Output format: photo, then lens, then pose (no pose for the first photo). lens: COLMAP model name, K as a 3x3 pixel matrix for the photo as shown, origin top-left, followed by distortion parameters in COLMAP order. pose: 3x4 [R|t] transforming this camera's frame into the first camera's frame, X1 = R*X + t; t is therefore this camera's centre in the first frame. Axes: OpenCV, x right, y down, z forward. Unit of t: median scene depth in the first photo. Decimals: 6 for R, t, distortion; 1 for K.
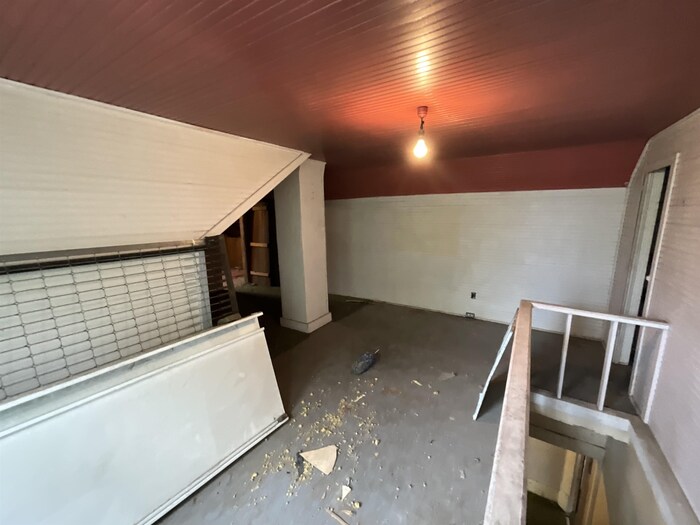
lens RADIAL K [[282.9, 0, 349.8], [0, 282.9, 264.8], [0, 0, 1]] dist [0.004718, 0.000208]
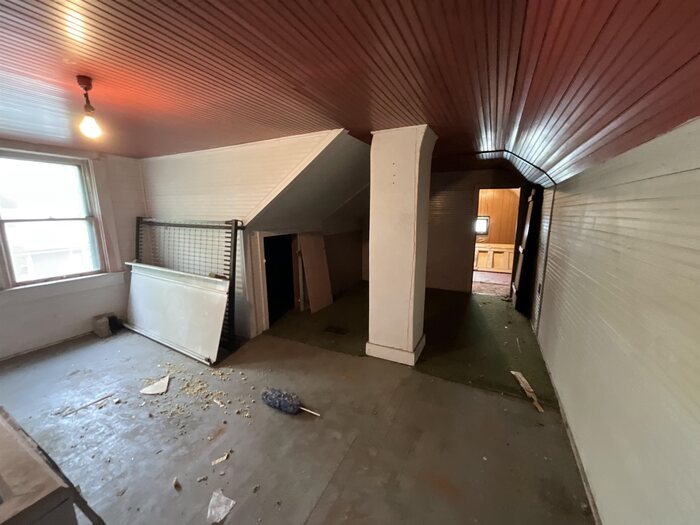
lens RADIAL K [[282.9, 0, 348.6], [0, 282.9, 261.2], [0, 0, 1]] dist [0.004718, 0.000208]
pose [[0.095603, 0.194070, -0.976318, 1.010457], [-0.179863, 0.968034, 0.174810, -0.249674], [0.979035, 0.158891, 0.127453, 1.390578]]
